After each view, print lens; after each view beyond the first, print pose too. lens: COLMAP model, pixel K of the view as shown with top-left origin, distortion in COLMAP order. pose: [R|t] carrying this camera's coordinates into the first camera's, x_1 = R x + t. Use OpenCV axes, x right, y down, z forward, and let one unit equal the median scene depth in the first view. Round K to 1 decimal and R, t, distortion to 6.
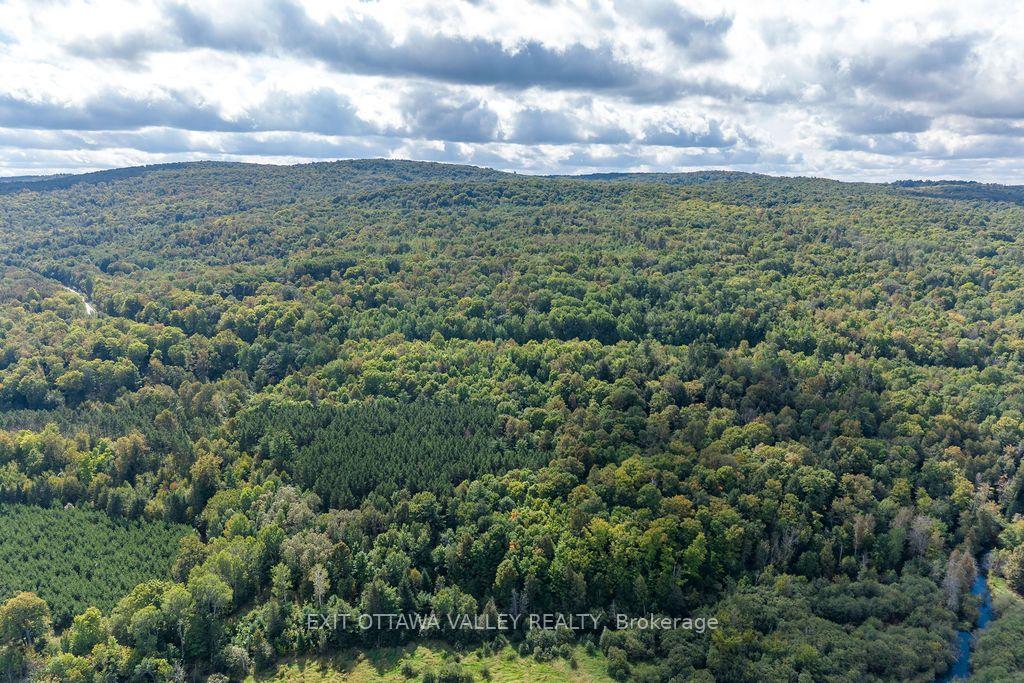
lens RADIAL K [[685.3, 0, 510.3], [0, 685.3, 386.1], [0, 0, 1]] dist [0.039230, -0.037362]
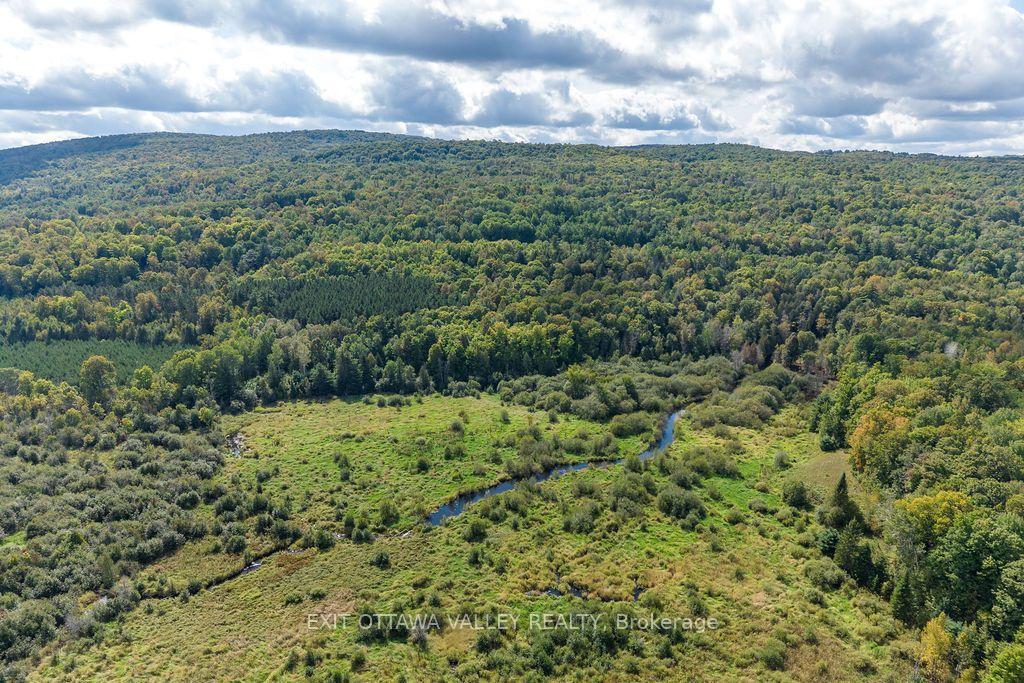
lens RADIAL K [[685.3, 0, 510.3], [0, 685.3, 386.1], [0, 0, 1]] dist [0.039230, -0.037362]
pose [[0.998181, -0.020284, 0.056781, 0.037008], [0.019200, 0.999624, 0.019564, 0.168810], [-0.057156, -0.018438, 0.998195, -0.238923]]
